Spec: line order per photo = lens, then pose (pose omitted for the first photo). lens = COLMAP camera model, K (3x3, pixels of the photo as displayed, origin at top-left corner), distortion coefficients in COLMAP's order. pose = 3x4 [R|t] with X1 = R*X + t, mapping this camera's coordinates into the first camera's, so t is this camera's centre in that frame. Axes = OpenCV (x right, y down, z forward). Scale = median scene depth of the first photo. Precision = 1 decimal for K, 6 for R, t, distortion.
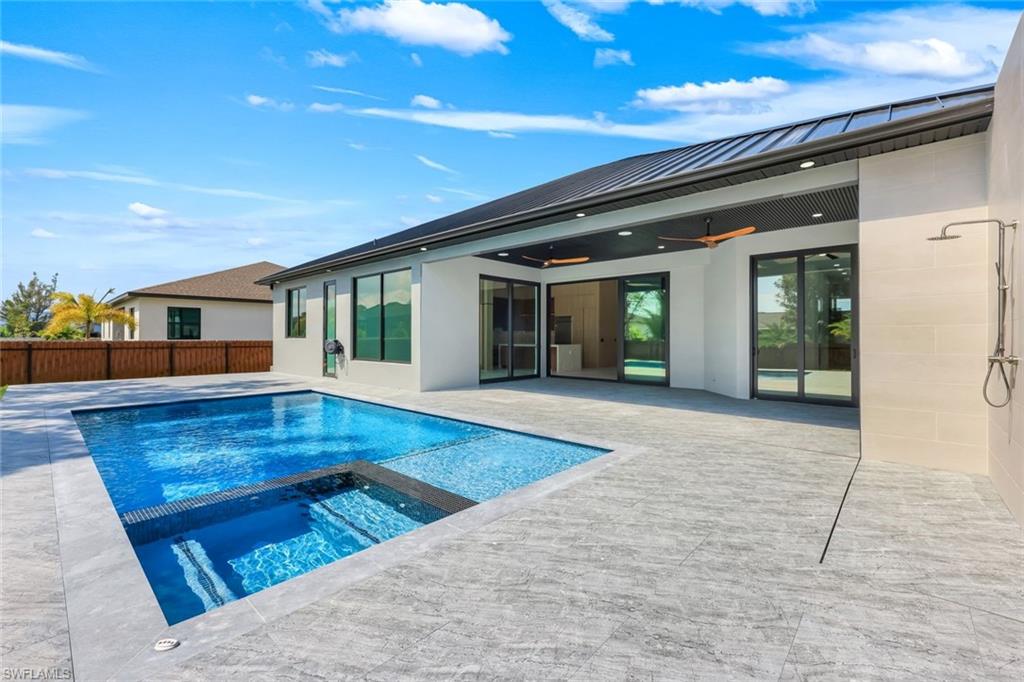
lens RADIAL K [[415.7, 0, 511.9], [0, 415.7, 336.9], [0, 0, 1]] dist [-0.000229, 0.000150]
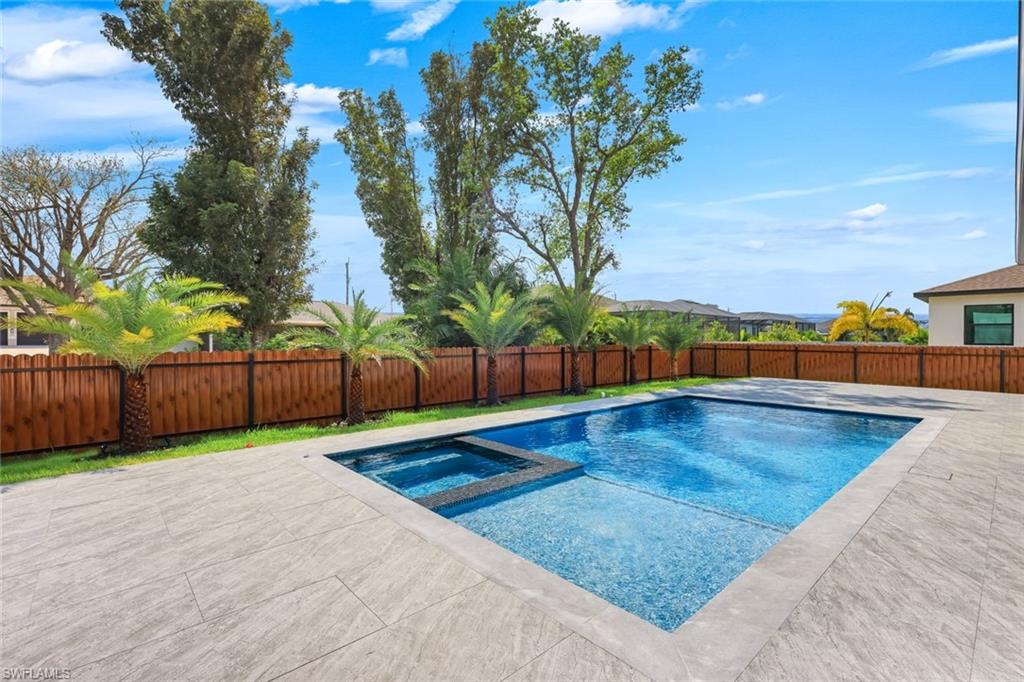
lens RADIAL K [[461.5, 0, 512.0], [0, 461.5, 341.0], [0, 0, 1]] dist [-0.018933, -0.000045]
pose [[-0.077575, -0.000704, -0.996986, 0.173940], [-0.004467, 0.999990, -0.000359, 0.003834], [0.996976, 0.004426, -0.077578, 0.231532]]
